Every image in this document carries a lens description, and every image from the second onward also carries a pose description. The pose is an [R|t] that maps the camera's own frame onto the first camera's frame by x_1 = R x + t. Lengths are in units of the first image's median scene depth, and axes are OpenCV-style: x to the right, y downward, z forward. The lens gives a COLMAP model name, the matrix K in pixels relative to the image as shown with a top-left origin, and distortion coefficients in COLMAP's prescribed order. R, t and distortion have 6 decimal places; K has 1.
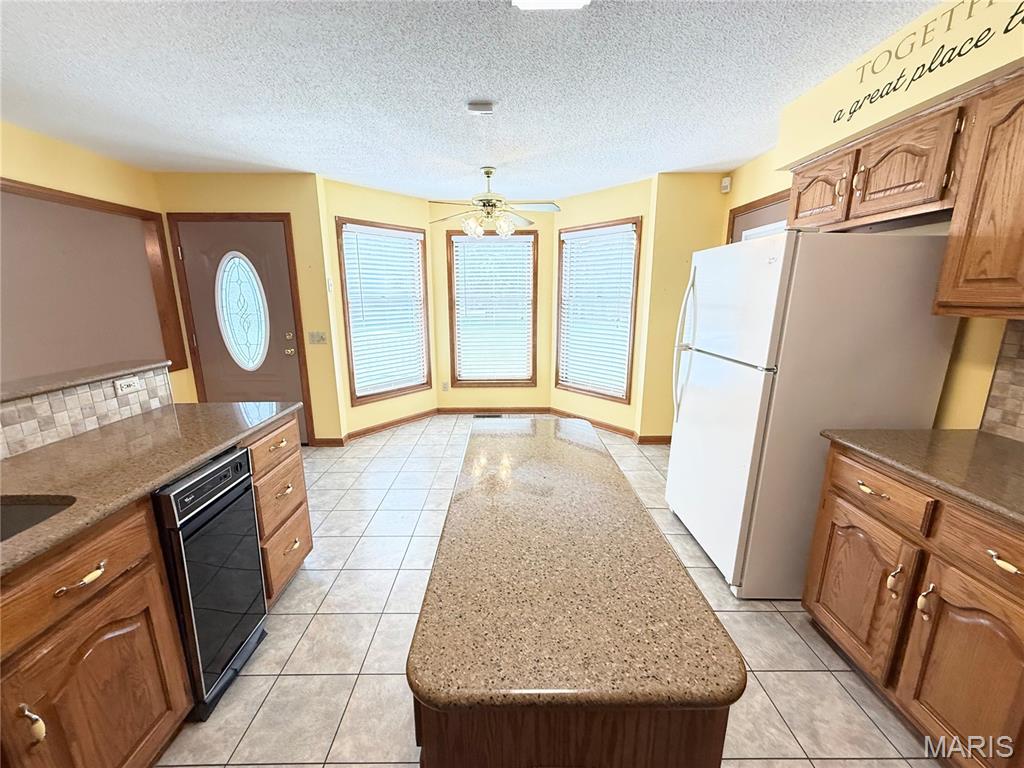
lens RADIAL K [[407.7, 0, 509.9], [0, 407.7, 384.0], [0, 0, 1]] dist [0.000728, -0.000236]
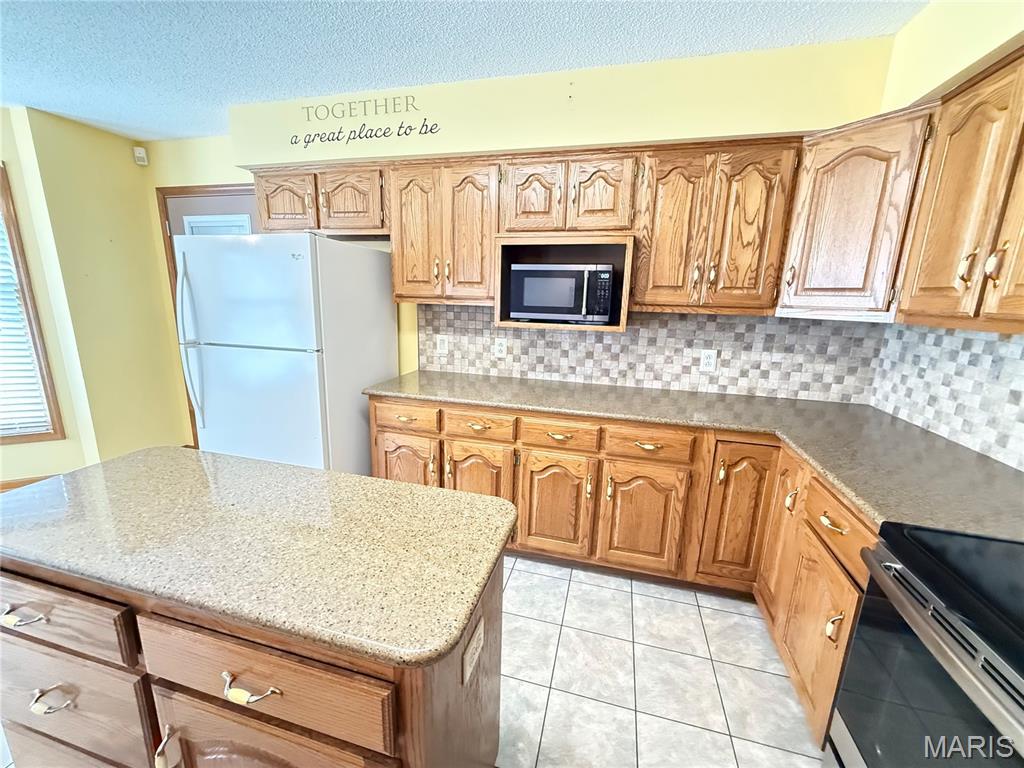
lens RADIAL K [[407.7, 0, 509.9], [0, 407.7, 384.0], [0, 0, 1]] dist [0.000728, -0.000236]
pose [[0.267740, -0.201527, 0.942179, -0.329679], [0.182683, 0.970761, 0.155727, -0.022708], [-0.946014, 0.130426, 0.296727, 0.130195]]
